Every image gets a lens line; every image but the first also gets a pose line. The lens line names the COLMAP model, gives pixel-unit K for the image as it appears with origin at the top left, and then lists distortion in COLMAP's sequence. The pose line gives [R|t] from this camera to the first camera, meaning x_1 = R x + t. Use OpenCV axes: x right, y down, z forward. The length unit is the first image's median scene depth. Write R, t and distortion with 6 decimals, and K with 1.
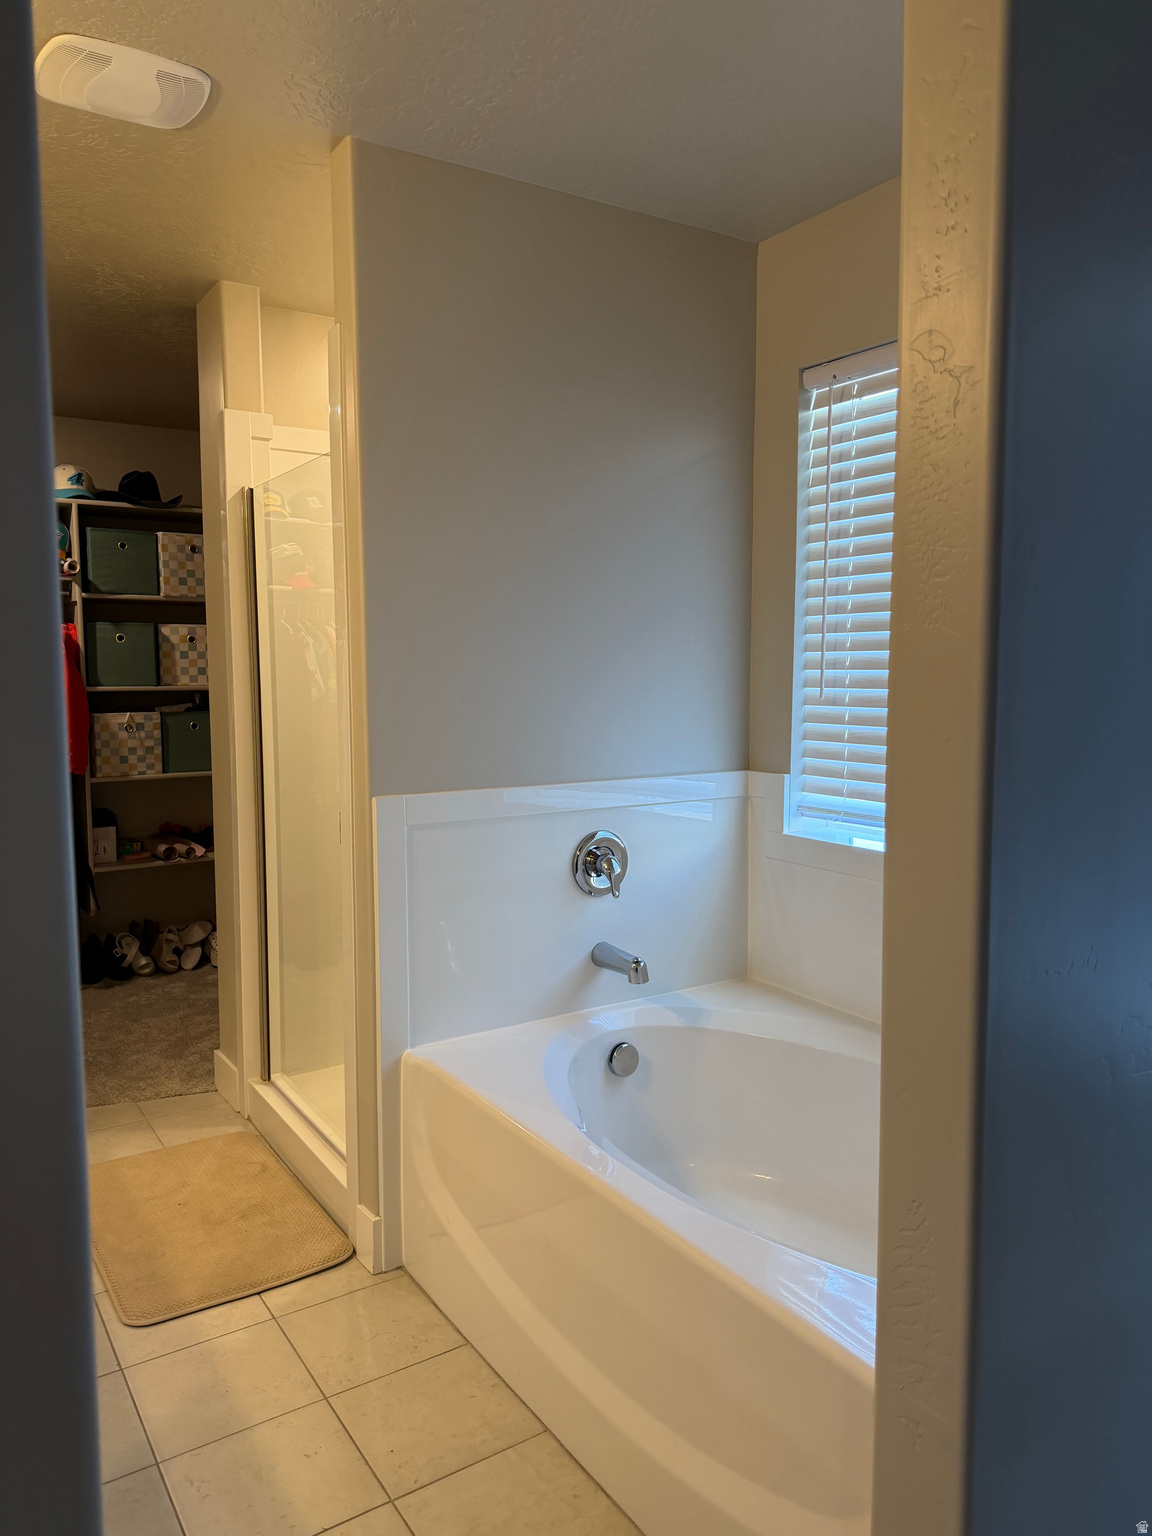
lens RADIAL K [[1099.6, 0, 578.2], [0, 1099.6, 770.6], [0, 0, 1]] dist [0.001157, -0.000156]
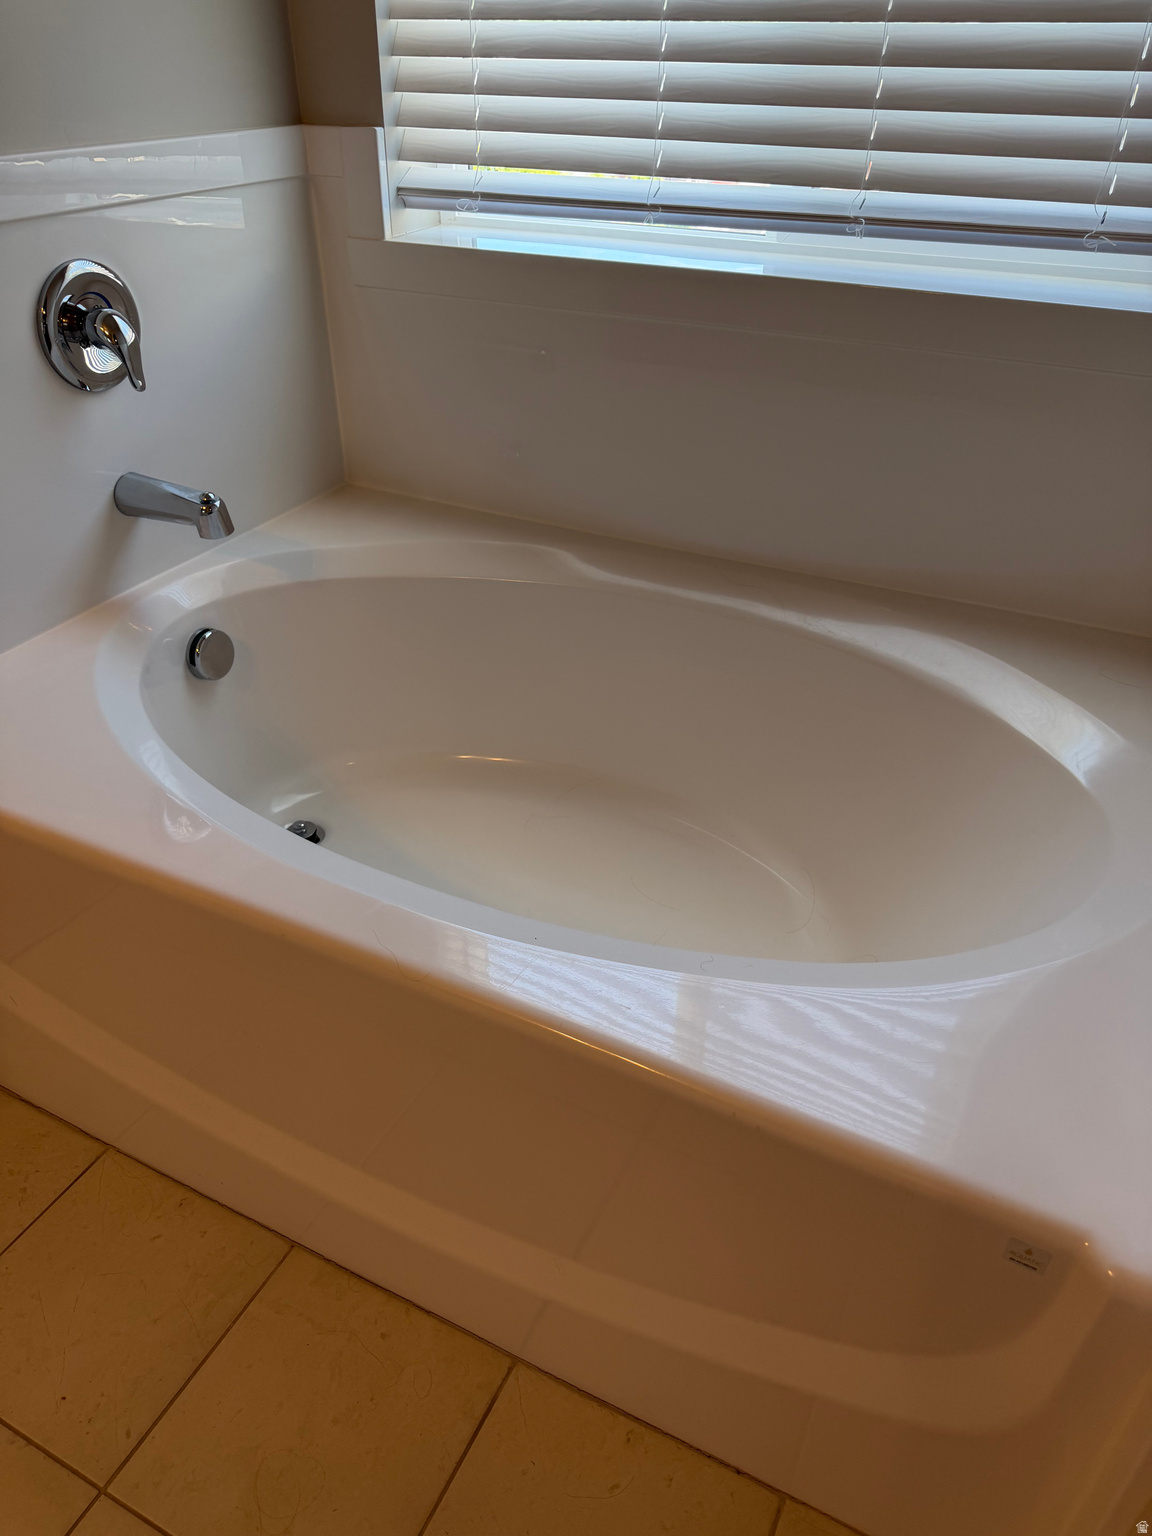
lens RADIAL K [[1099.6, 0, 567.7], [0, 1099.6, 773.0], [0, 0, 1]] dist [0.001157, -0.000156]
pose [[0.868212, -0.276112, 0.412274, -0.059734], [0.046697, 0.872653, 0.486102, 0.024452], [-0.493991, -0.402788, 0.770542, 0.385126]]
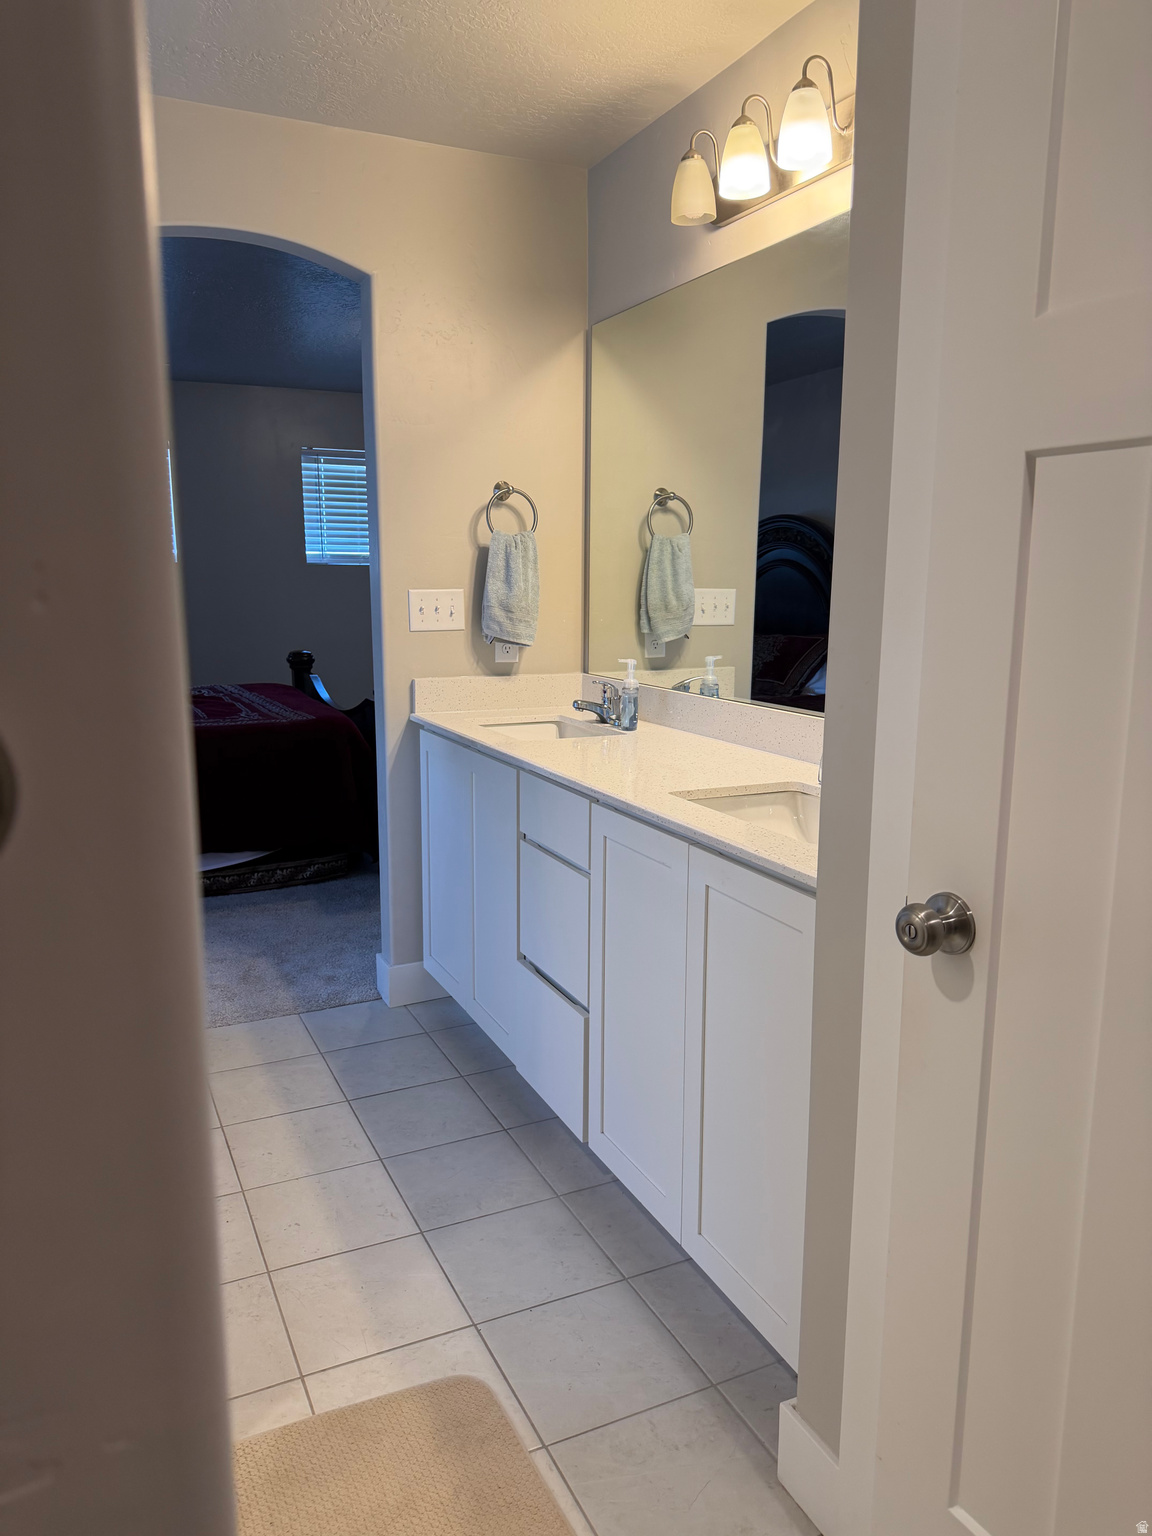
lens RADIAL K [[1099.6, 0, 576.5], [0, 1099.6, 767.5], [0, 0, 1]] dist [0.001157, -0.000156]
pose [[-0.991698, -0.030016, 0.125040, -0.479158], [0.005307, 0.961994, 0.273020, -0.117451], [-0.128483, 0.271417, -0.953848, 1.385061]]
